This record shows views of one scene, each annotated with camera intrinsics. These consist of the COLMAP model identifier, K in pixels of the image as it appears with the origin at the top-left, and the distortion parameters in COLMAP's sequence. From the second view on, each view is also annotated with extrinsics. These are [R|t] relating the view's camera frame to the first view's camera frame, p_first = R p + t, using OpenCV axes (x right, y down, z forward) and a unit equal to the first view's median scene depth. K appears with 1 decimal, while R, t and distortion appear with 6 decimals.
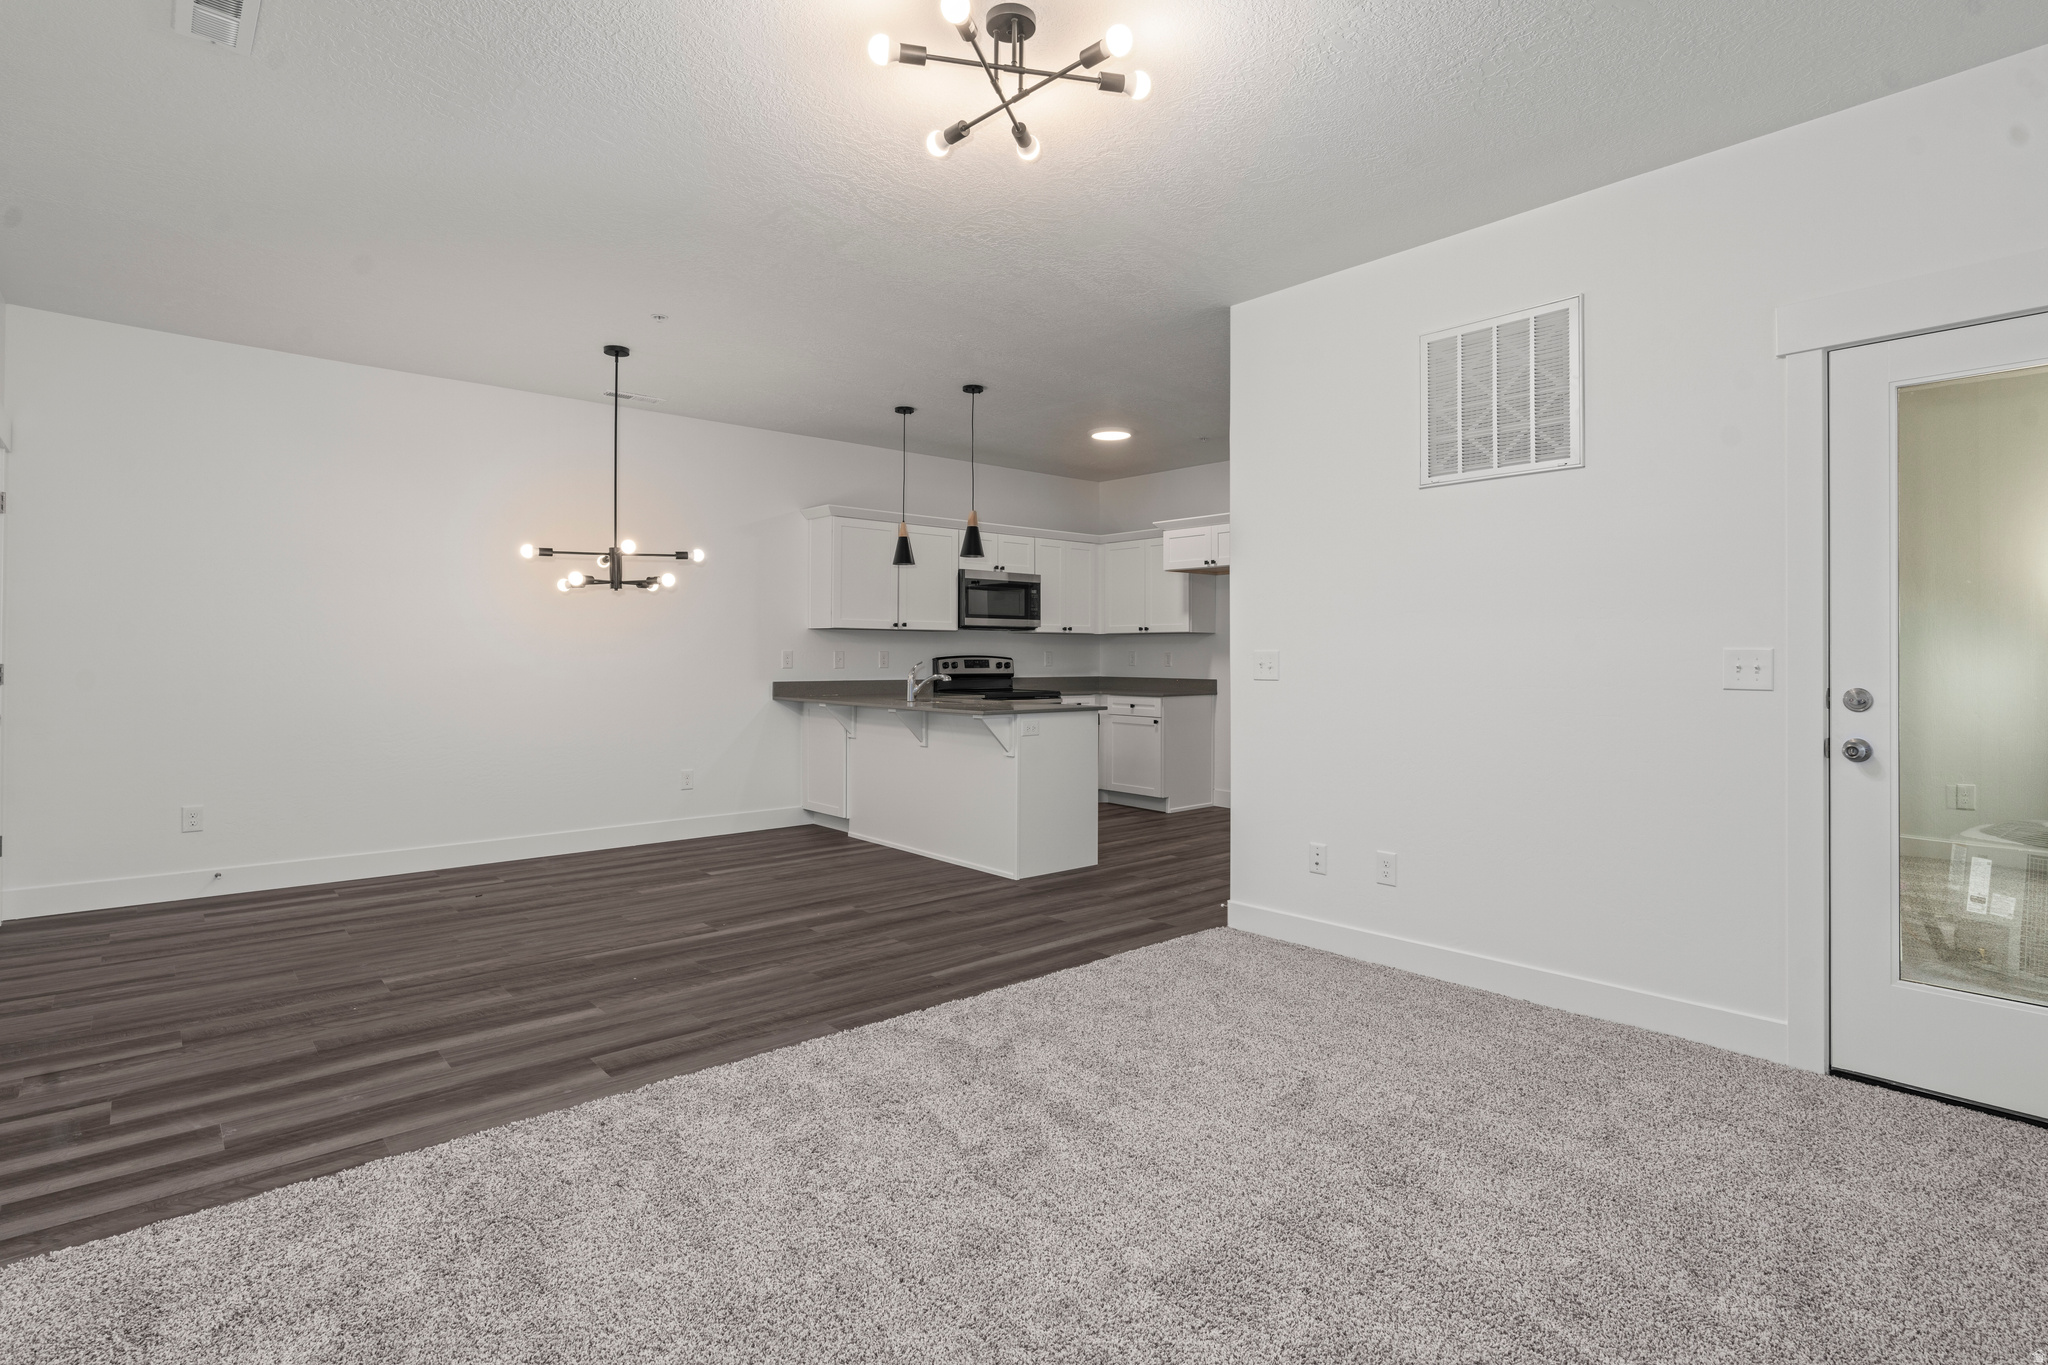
lens RADIAL K [[1006.6, 0, 1023.3], [0, 1006.6, 650.3], [0, 0, 1]] dist [-0.000047, -0.000010]
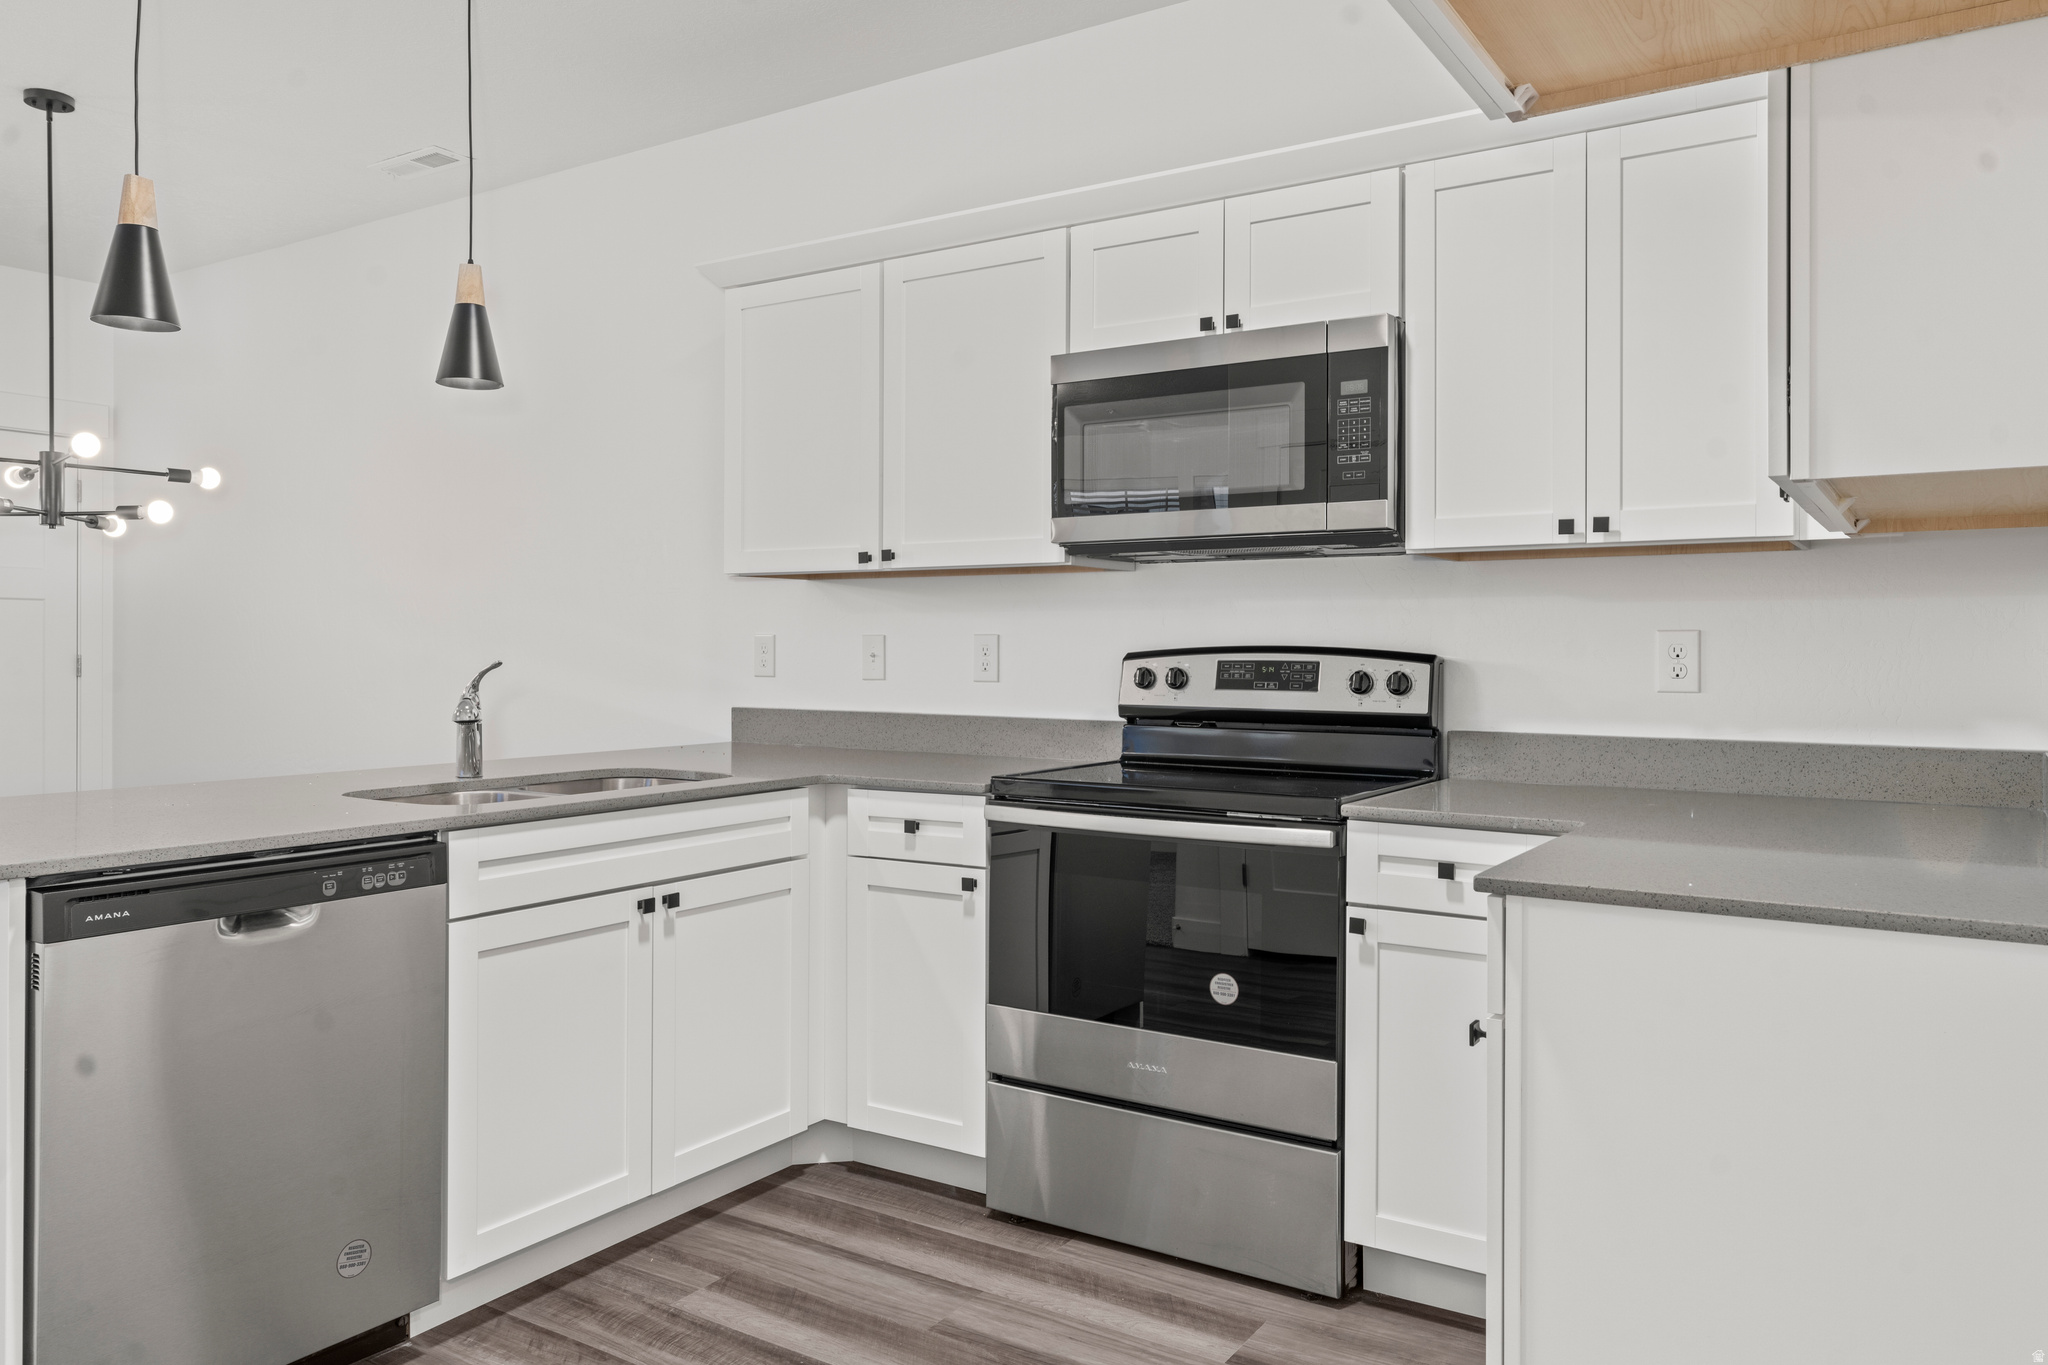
lens RADIAL K [[1429.3, 0, 1023.6], [0, 1429.3, 653.8], [0, 0, 1]] dist [0.001719, 0.001624]
pose [[0.274618, 0.000157, -0.961553, 0.331269], [-0.000644, 1.000000, -0.000021, 0.007520], [0.961553, 0.000625, 0.274618, 0.836519]]
